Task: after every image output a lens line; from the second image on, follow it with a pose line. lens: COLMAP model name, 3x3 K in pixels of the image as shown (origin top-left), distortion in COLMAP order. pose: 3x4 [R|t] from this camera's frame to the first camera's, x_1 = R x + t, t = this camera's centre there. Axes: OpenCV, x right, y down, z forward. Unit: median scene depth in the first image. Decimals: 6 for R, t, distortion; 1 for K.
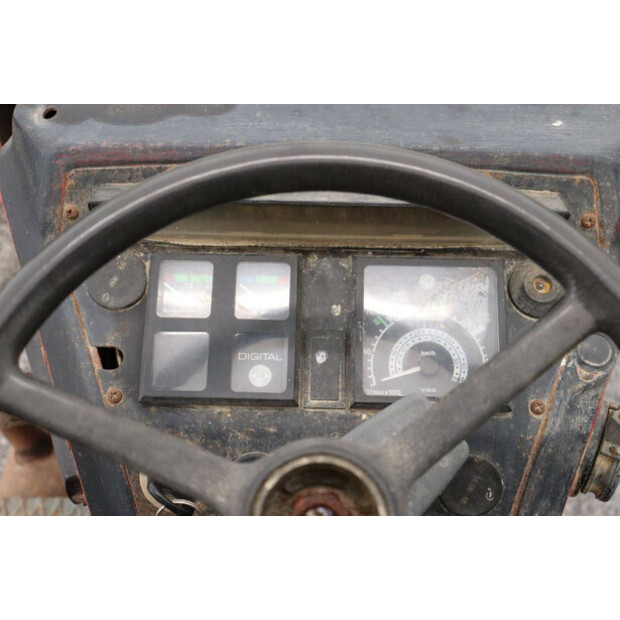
lens RADIAL K [[813.2, 0, 312.3], [0, 813.2, 308.5], [0, 0, 1]] dist [0.052356, 0.000000]
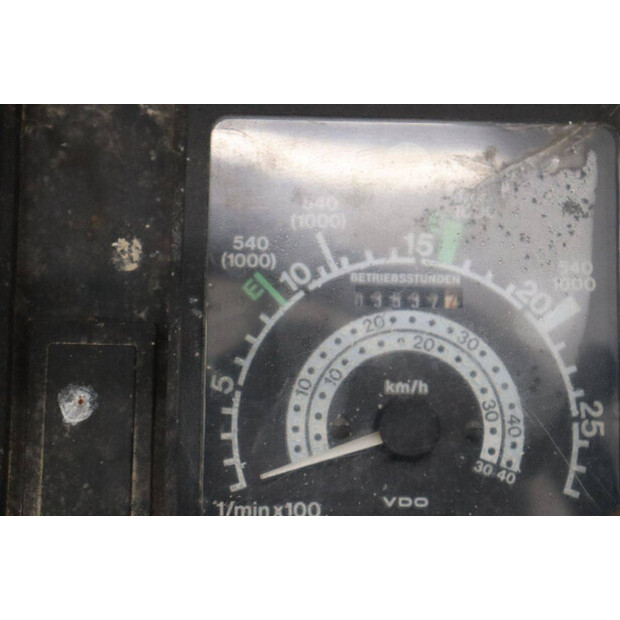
lens RADIAL K [[1379.6, 0, 307.2], [0, 1379.6, 309.8], [0, 0, 1]] dist [0.199659, 0.000000]
pose [[0.998615, -0.006961, 0.052148, 0.073550], [-0.000570, 0.989719, 0.143023, -0.056411], [-0.052608, -0.142855, 0.988344, 0.454666]]
